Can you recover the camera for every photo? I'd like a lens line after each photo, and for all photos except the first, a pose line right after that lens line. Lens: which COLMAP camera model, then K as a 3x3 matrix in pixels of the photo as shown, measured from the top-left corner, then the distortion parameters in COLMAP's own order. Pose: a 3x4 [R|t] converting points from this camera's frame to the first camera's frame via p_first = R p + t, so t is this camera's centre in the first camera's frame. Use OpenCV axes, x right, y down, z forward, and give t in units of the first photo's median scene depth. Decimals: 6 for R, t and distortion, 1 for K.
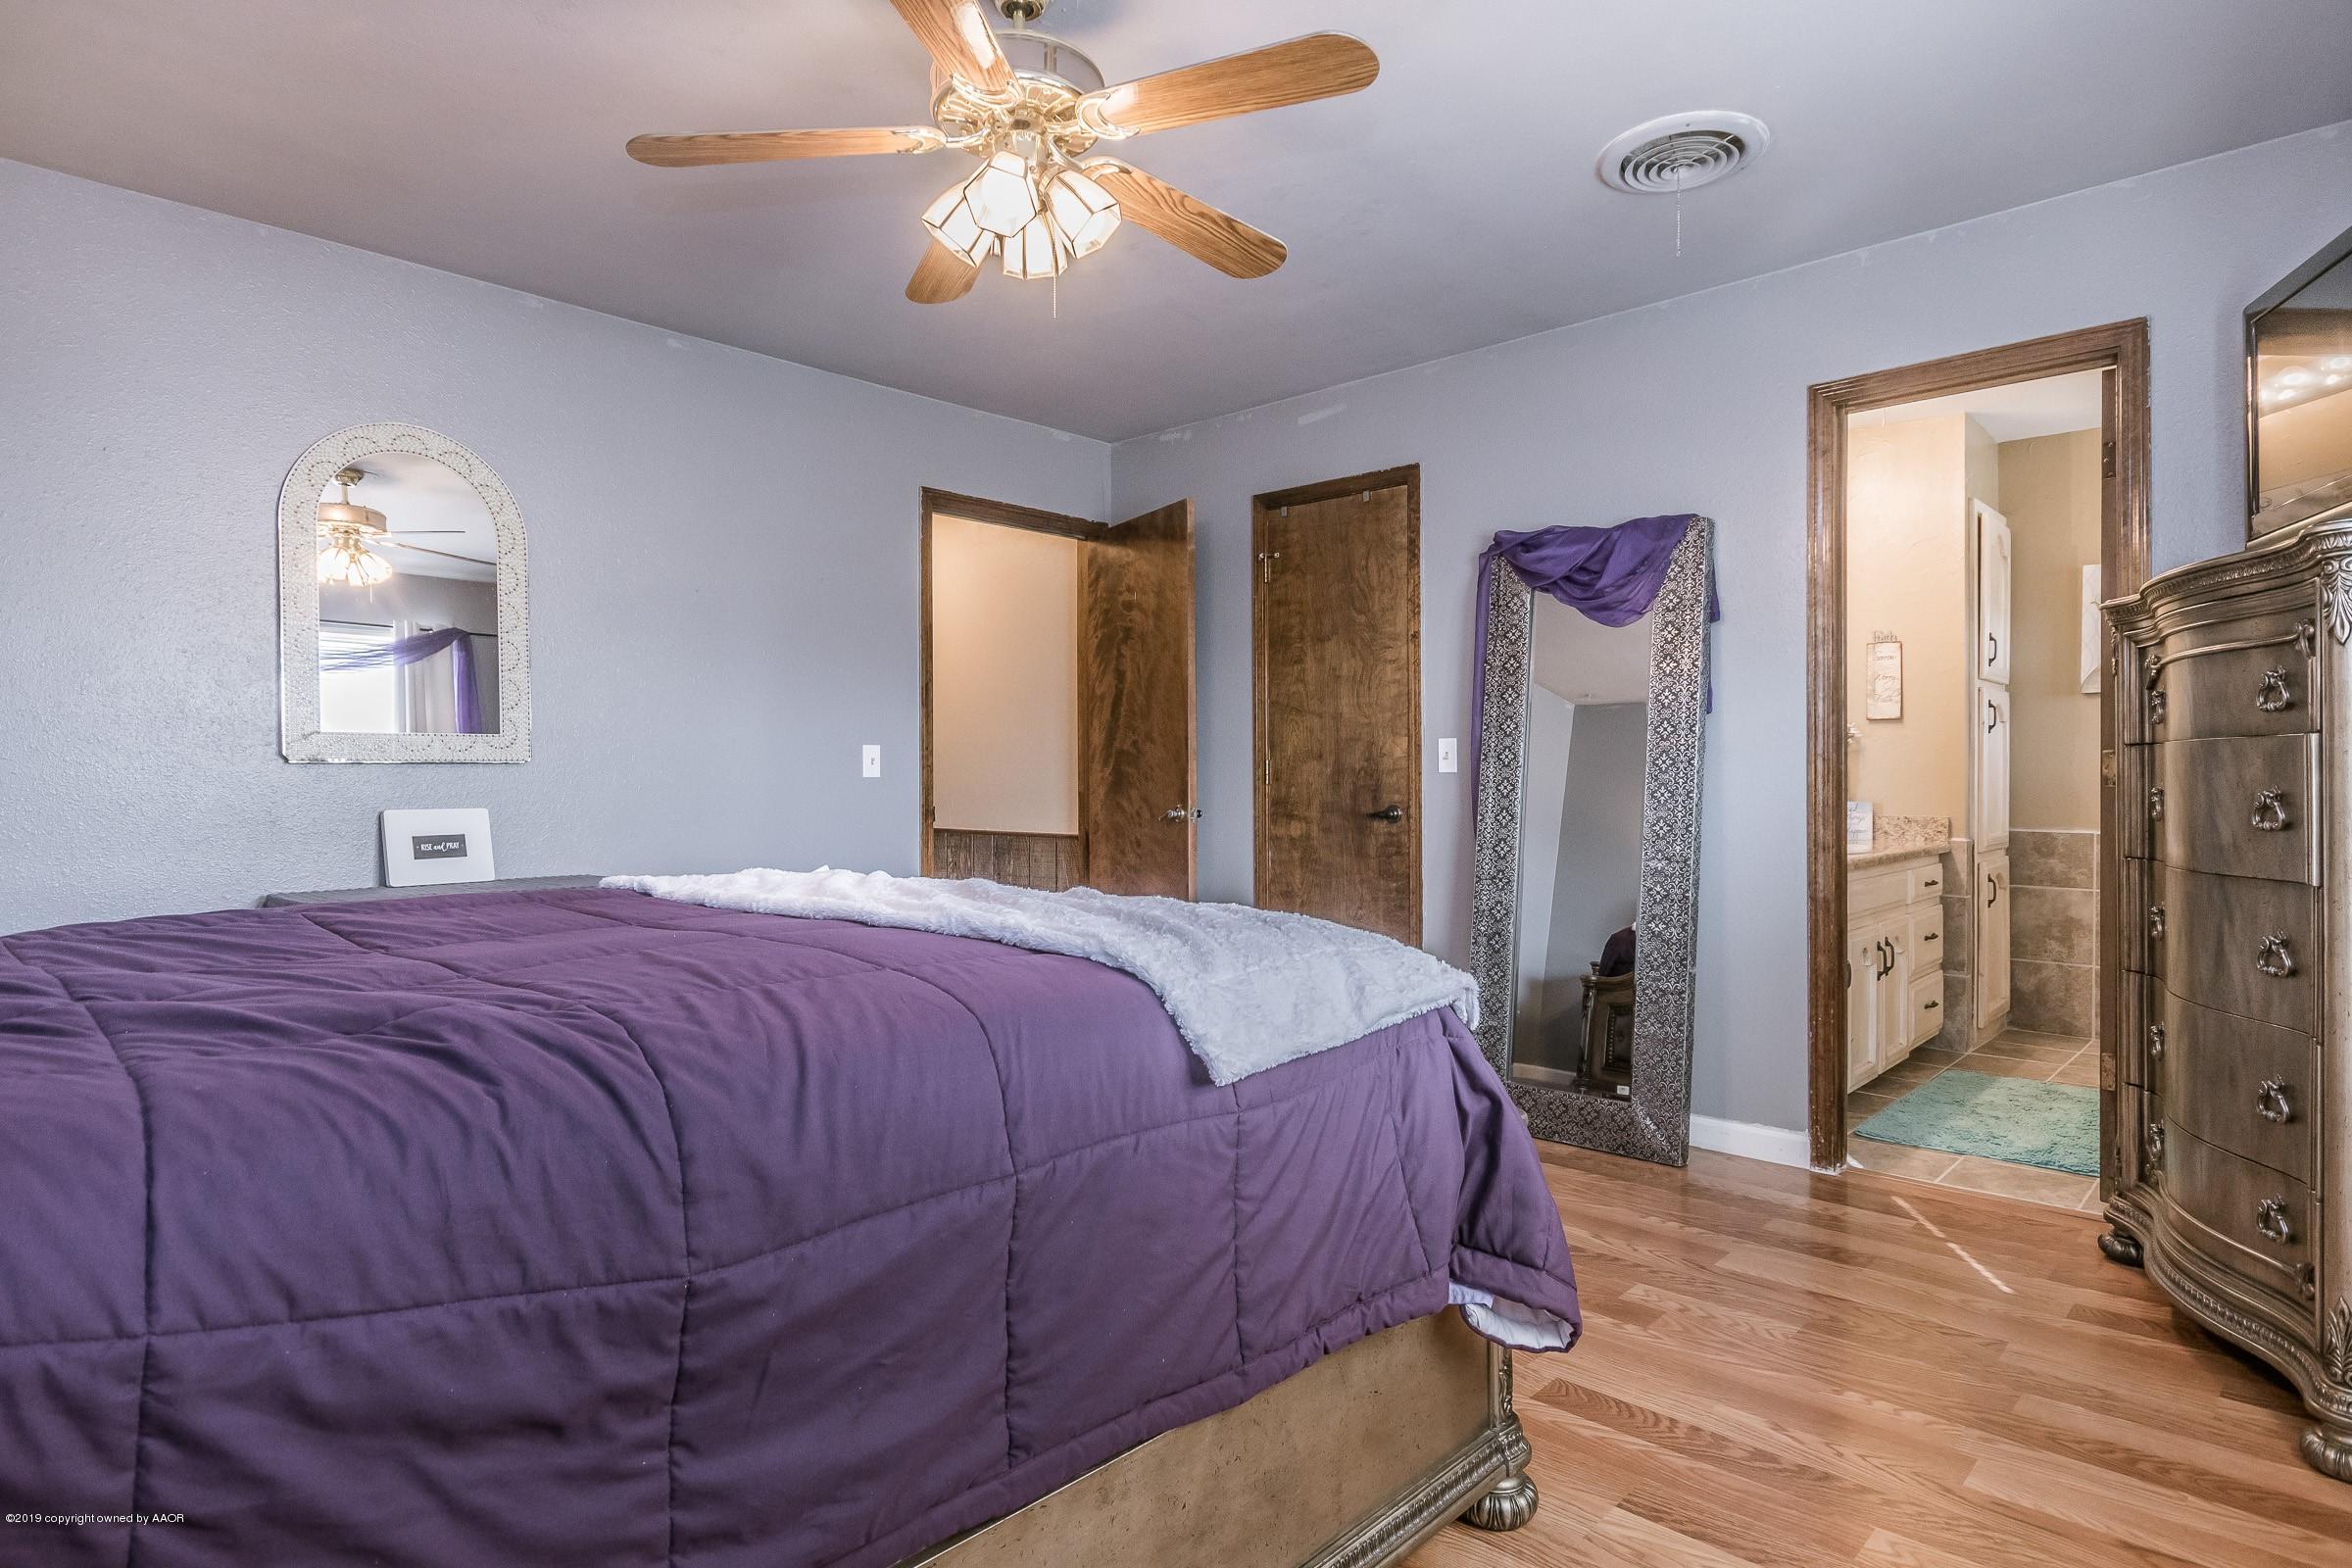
lens RADIAL K [[1287.6, 0, 1182.6], [0, 1287.6, 780.3], [0, 0, 1]] dist [0.002412, -0.000156]
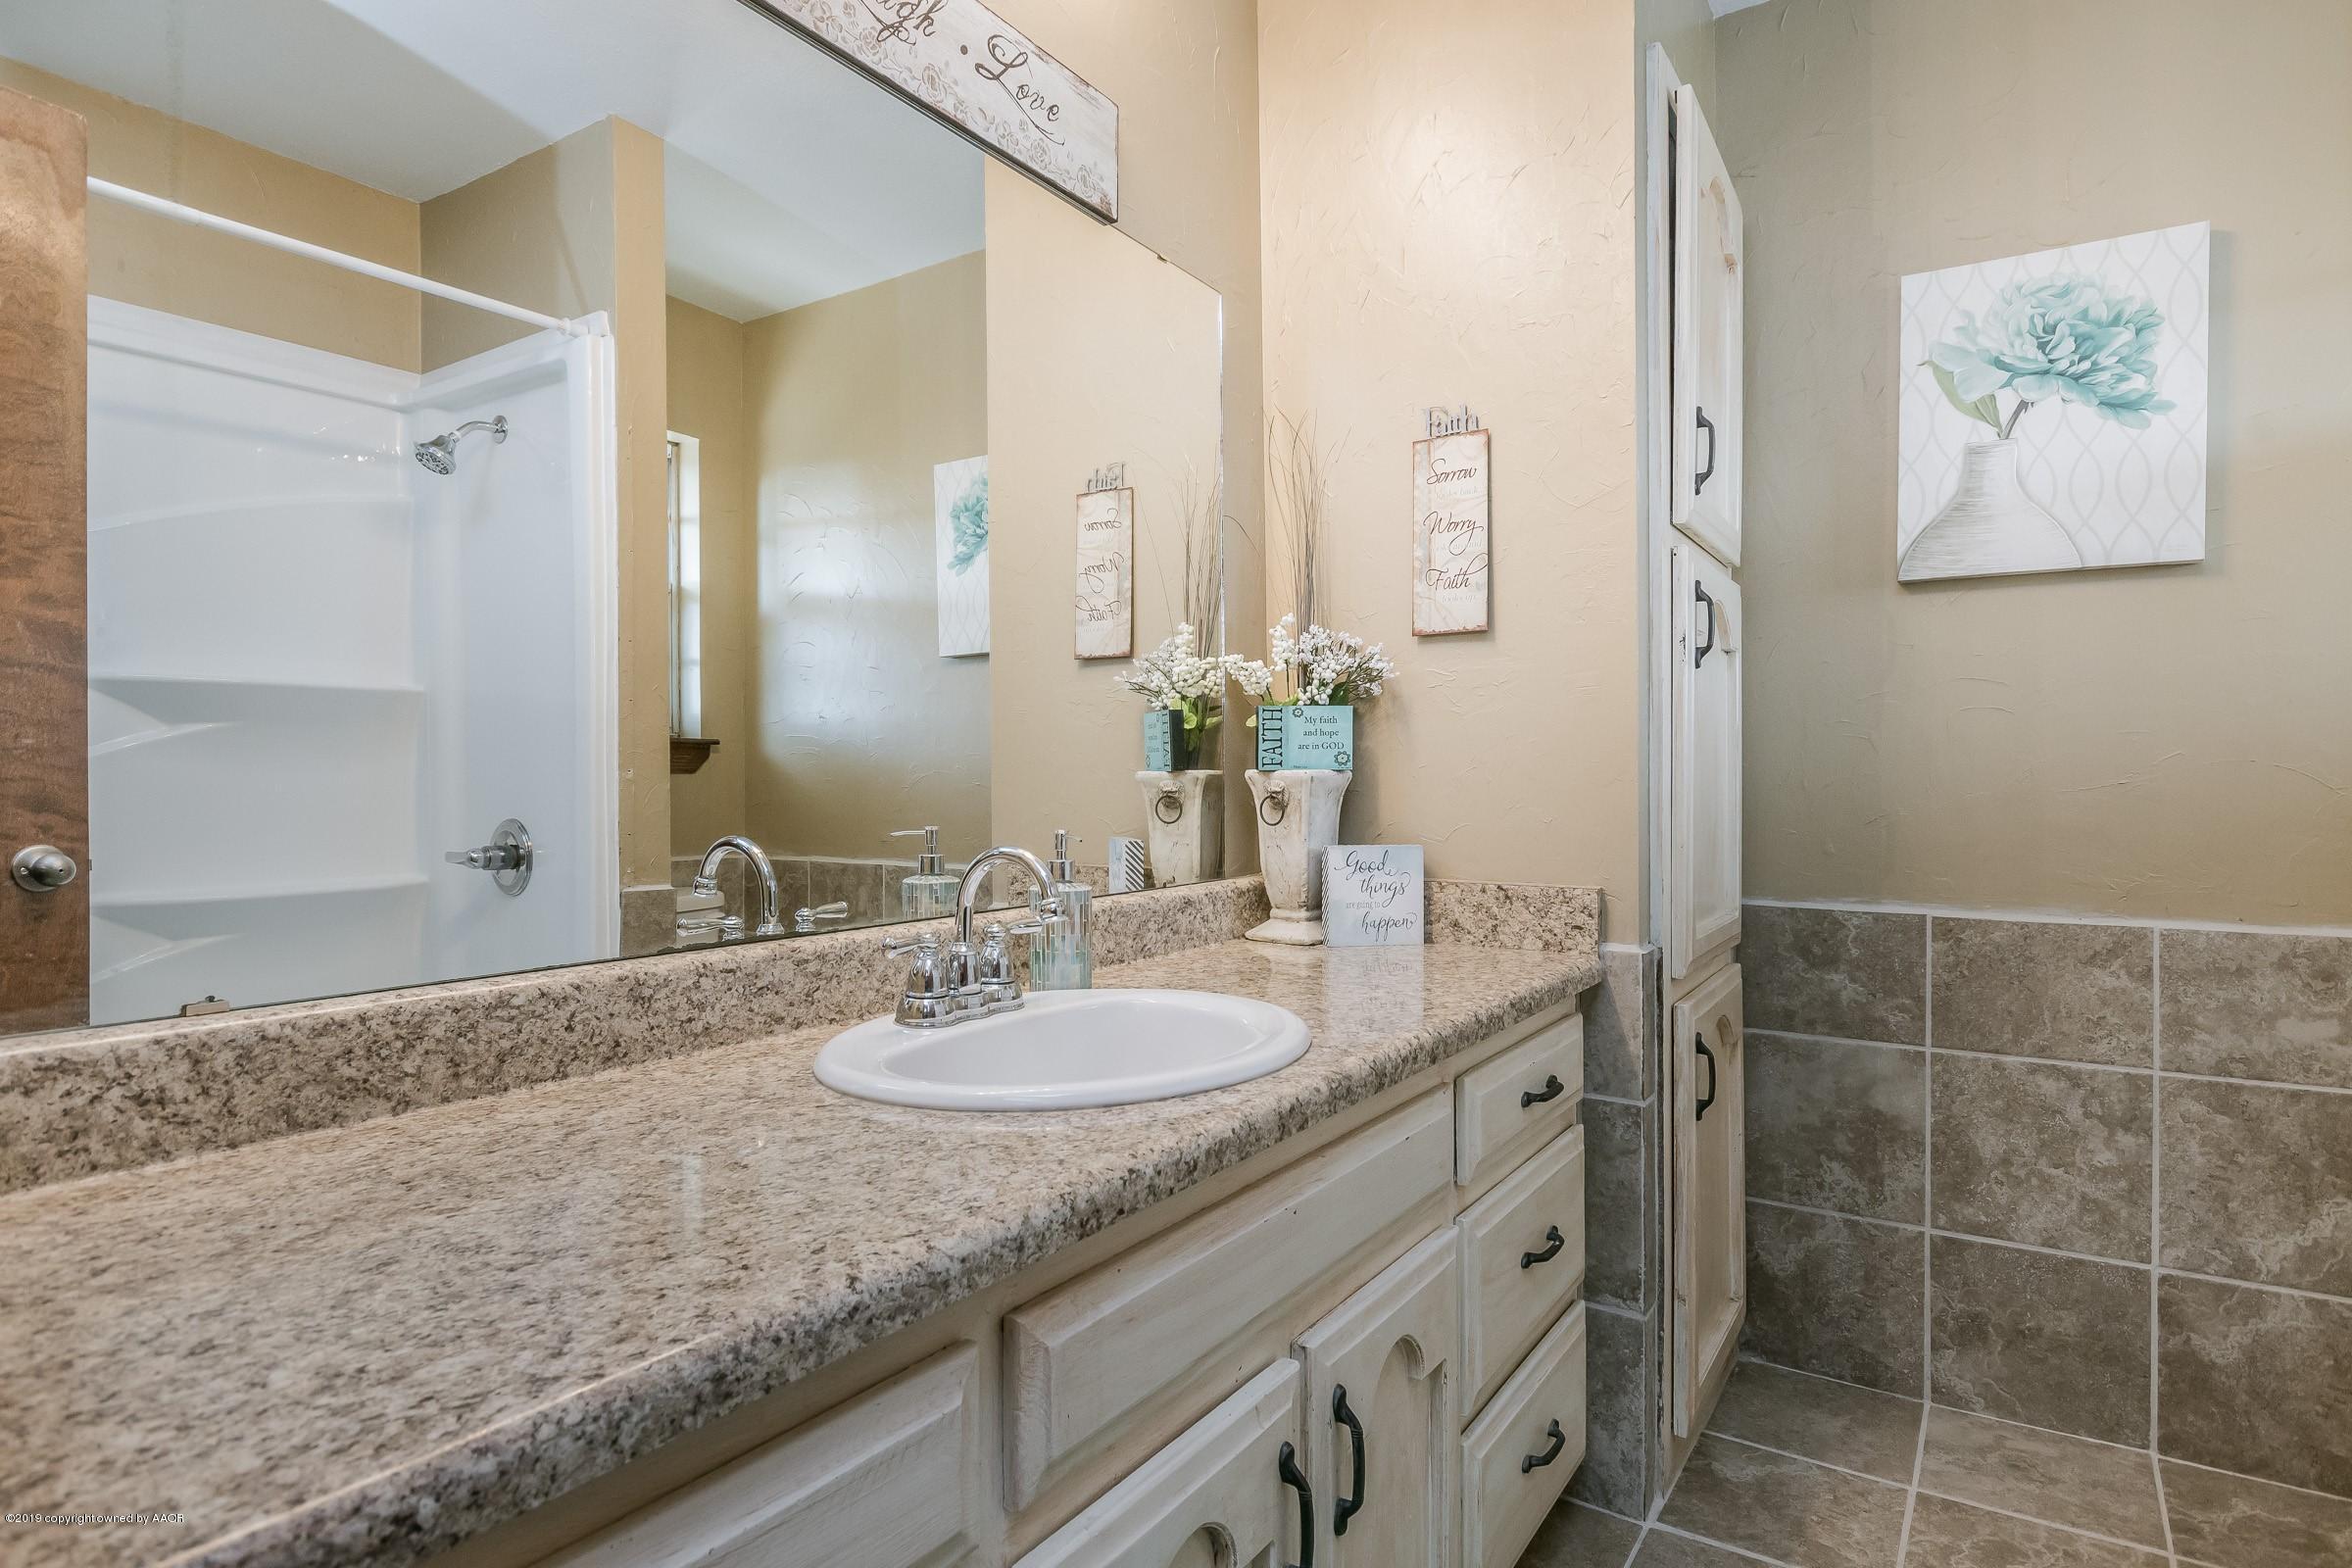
lens RADIAL K [[1287.6, 0, 1182.6], [0, 1287.6, 780.3], [0, 0, 1]] dist [0.002412, -0.000156]
pose [[0.985064, -0.004547, 0.172129, 0.395959], [0.004564, 0.999990, 0.000296, -0.003610], [-0.172128, 0.000494, 0.985074, 0.627909]]
